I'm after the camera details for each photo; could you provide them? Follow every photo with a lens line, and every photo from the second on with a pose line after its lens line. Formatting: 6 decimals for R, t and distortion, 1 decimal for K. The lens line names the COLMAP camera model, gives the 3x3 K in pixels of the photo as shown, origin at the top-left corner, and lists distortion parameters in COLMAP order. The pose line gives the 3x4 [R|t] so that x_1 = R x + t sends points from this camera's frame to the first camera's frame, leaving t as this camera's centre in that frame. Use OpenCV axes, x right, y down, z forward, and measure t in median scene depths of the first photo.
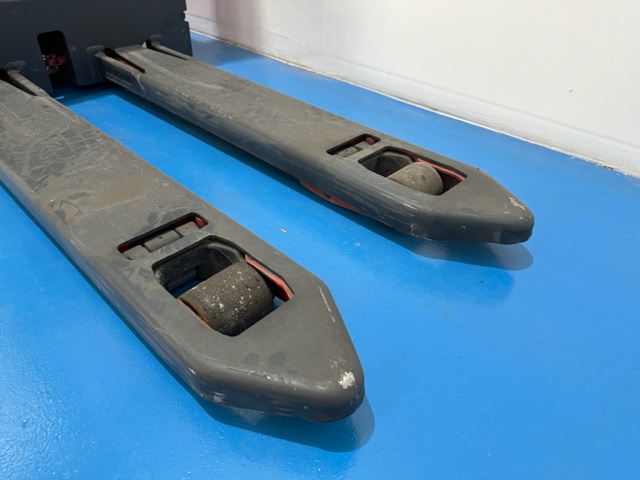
lens RADIAL K [[456.6, 0, 320.0], [0, 456.6, 240.0], [0, 0, 1]] dist [-0.003035, -0.002332]
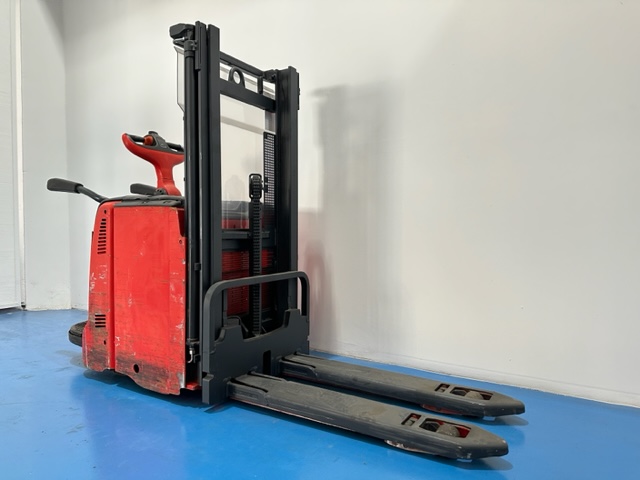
lens RADIAL K [[456.6, 0, 320.0], [0, 456.6, 240.0], [0, 0, 1]] dist [-0.003035, -0.002332]
pose [[0.978596, -0.020917, 0.204726, -0.866149], [0.134849, 0.816664, -0.561138, 0.352919], [-0.155455, 0.576735, 0.802004, -1.082763]]
